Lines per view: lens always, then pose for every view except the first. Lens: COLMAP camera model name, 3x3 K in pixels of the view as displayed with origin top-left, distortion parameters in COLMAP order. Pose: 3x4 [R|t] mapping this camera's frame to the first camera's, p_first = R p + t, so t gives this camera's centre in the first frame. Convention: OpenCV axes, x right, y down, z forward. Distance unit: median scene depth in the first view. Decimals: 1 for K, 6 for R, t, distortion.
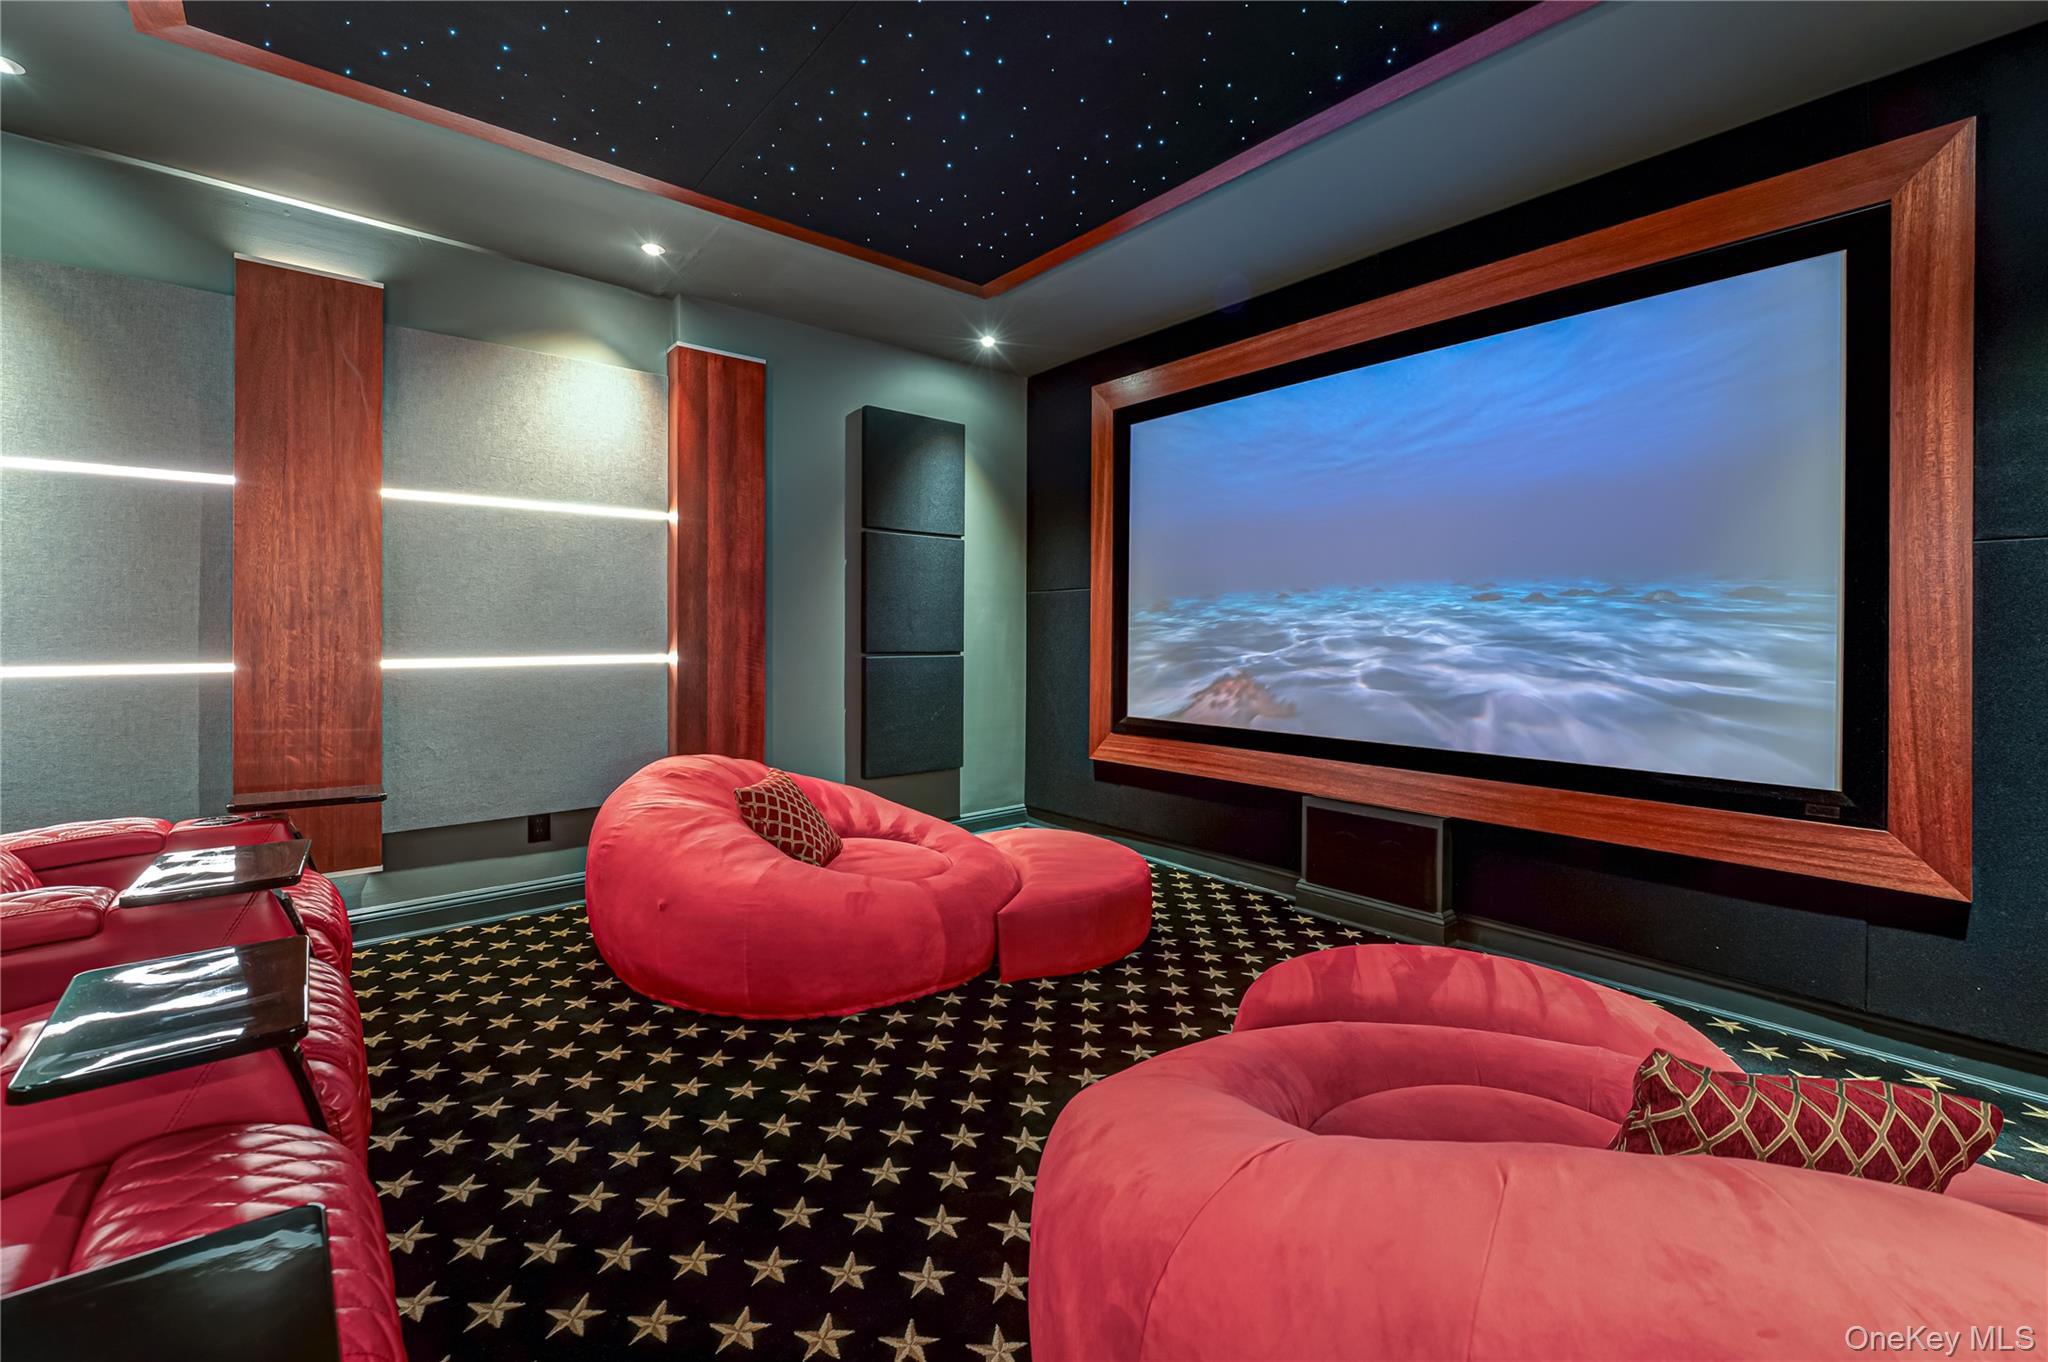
lens RADIAL K [[867.7, 0, 1016.8], [0, 867.7, 623.6], [0, 0, 1]] dist [-0.001805, 0.000054]
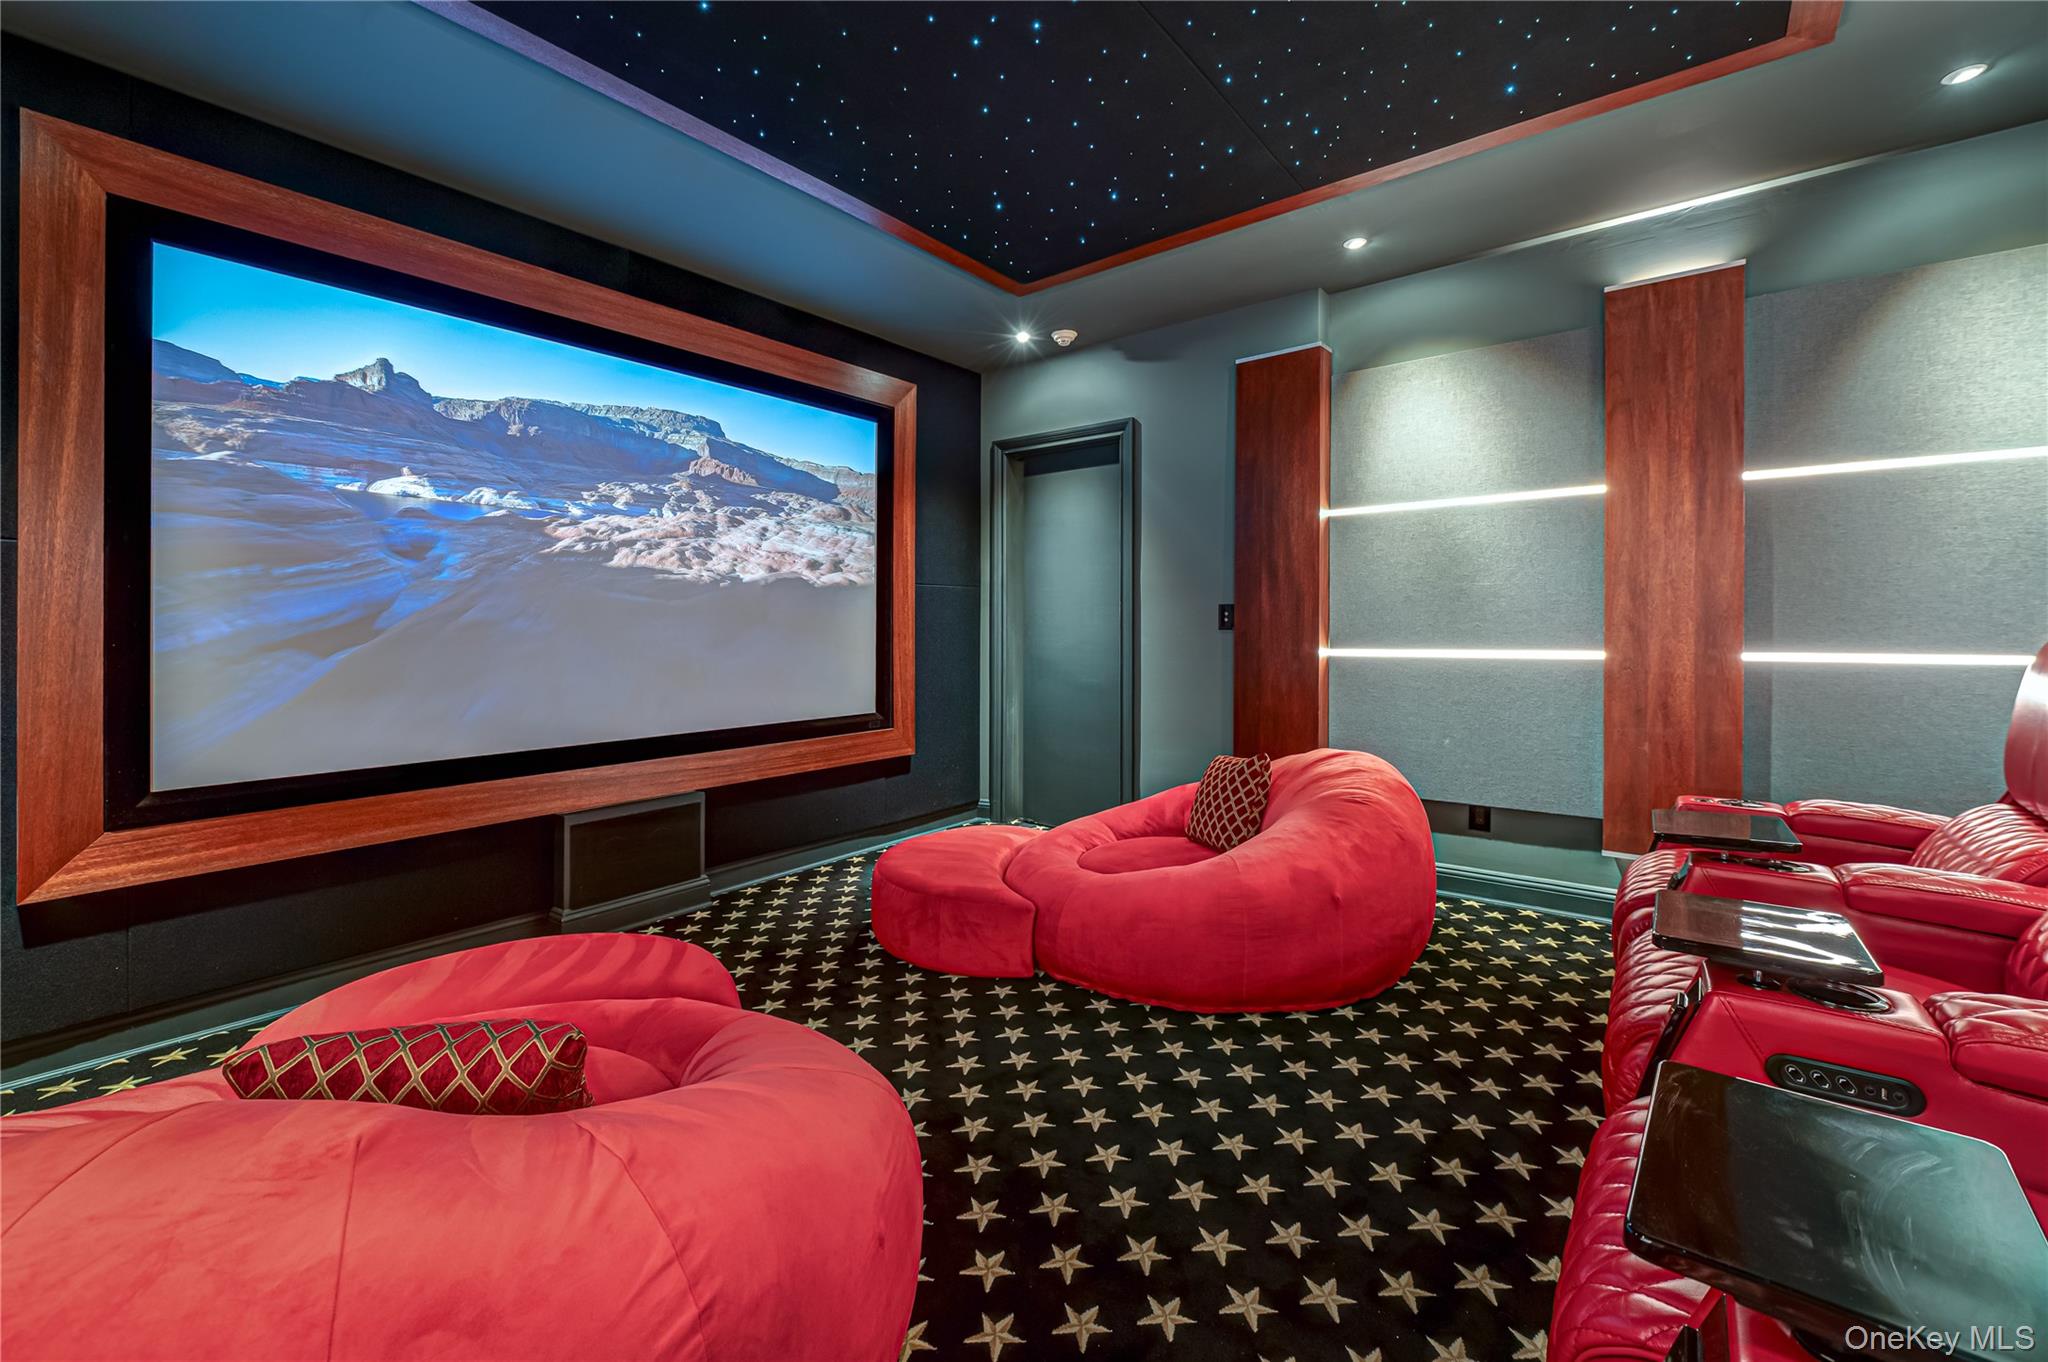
lens RADIAL K [[838.8, 0, 1022.4], [0, 838.8, 654.7], [0, 0, 1]] dist [-0.006755, -0.000101]
pose [[-0.216272, -0.030102, 0.975869, -0.775511], [-0.001108, 0.999532, 0.030587, 0.010250], [-0.976332, 0.005533, -0.216204, 0.943901]]
